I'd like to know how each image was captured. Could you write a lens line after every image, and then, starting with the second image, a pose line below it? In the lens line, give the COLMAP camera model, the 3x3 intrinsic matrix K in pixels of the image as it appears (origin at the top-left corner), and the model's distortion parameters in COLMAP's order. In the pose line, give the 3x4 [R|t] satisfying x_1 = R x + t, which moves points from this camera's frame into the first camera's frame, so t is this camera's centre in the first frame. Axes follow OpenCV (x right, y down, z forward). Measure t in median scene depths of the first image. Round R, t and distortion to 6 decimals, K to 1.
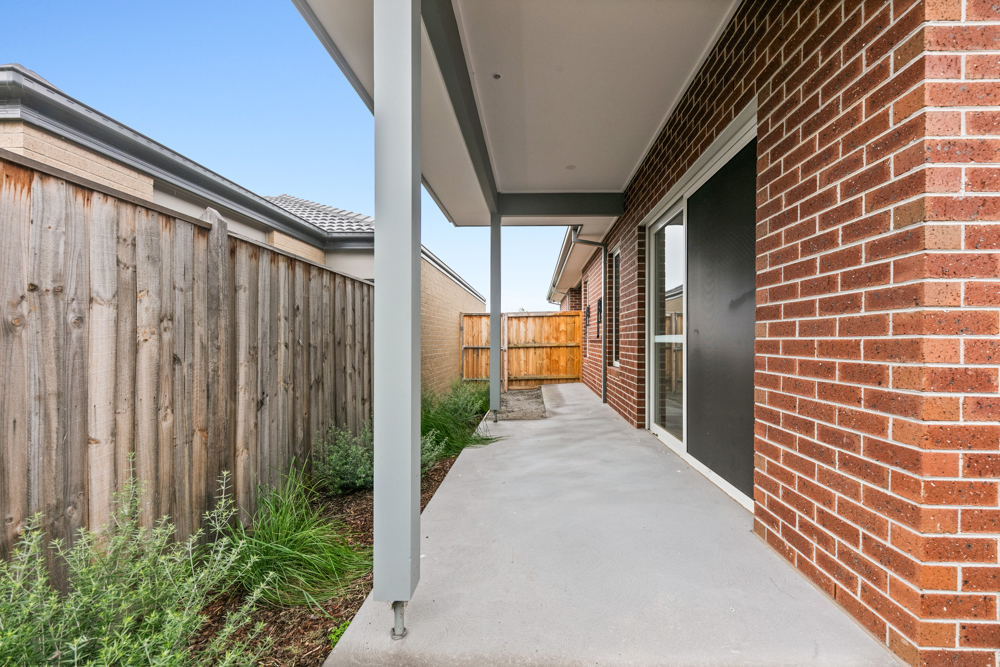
lens RADIAL K [[402.1, 0, 496.1], [0, 402.1, 333.4], [0, 0, 1]] dist [0.014032, -0.006028]
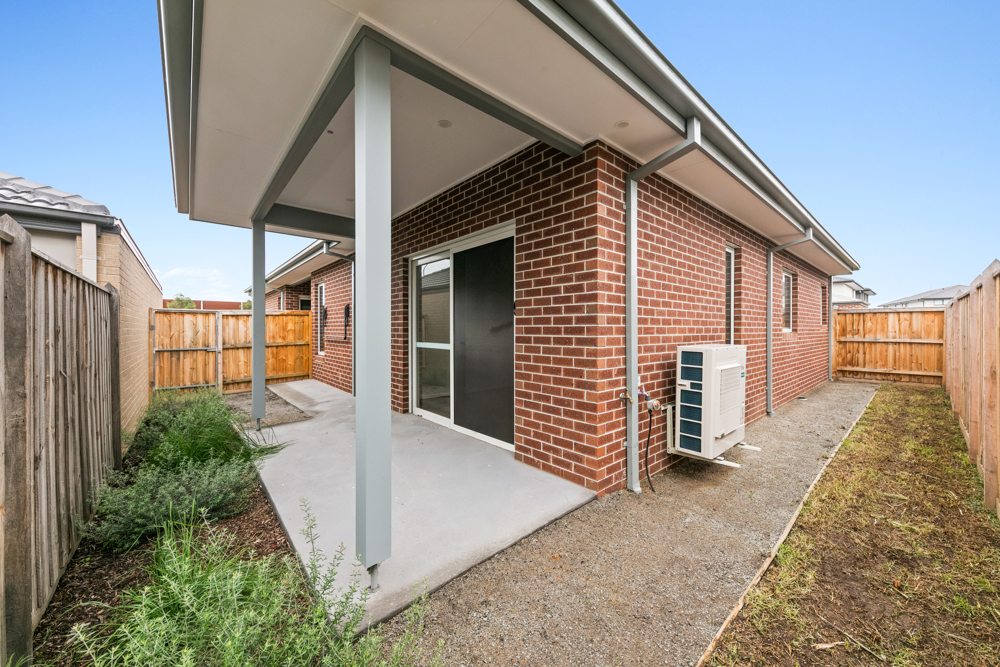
lens RADIAL K [[351.9, 0, 495.2], [0, 351.9, 327.2], [0, 0, 1]] dist [0.008595, -0.000168]
pose [[0.744211, 0.001812, 0.667942, -0.589021], [0.001208, 0.999991, -0.004059, -0.117935], [-0.667943, 0.003828, 0.744202, -0.144103]]
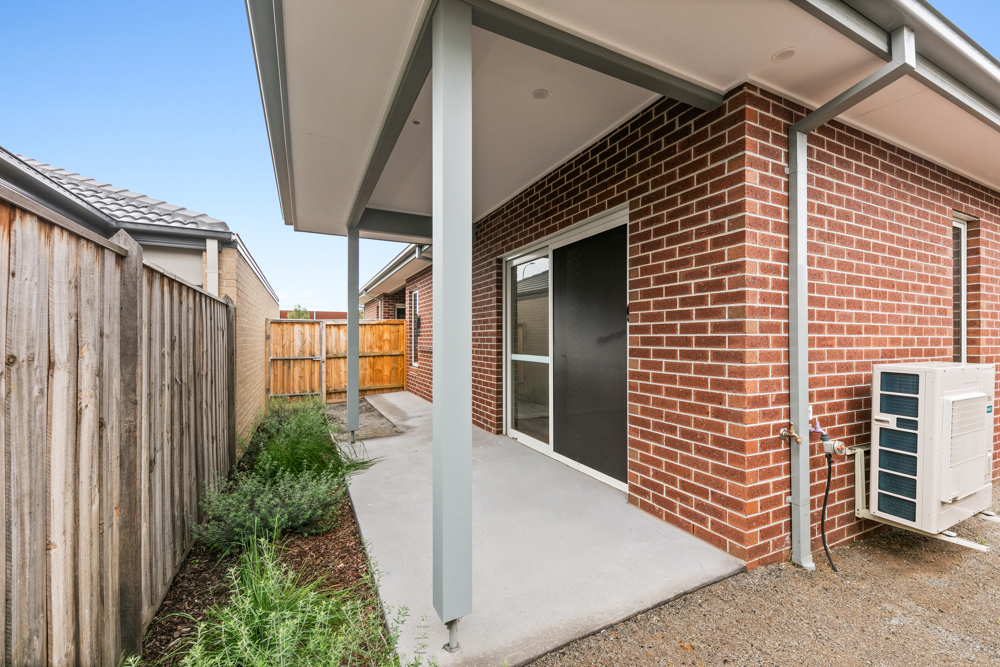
lens RADIAL K [[402.1, 0, 504.1], [0, 402.1, 334.8], [0, 0, 1]] dist [0.014032, -0.006028]
pose [[0.884129, 0.004689, 0.467220, -0.524378], [-0.000429, 0.999957, -0.009223, -0.118496], [-0.467243, 0.007954, 0.884093, -0.085818]]
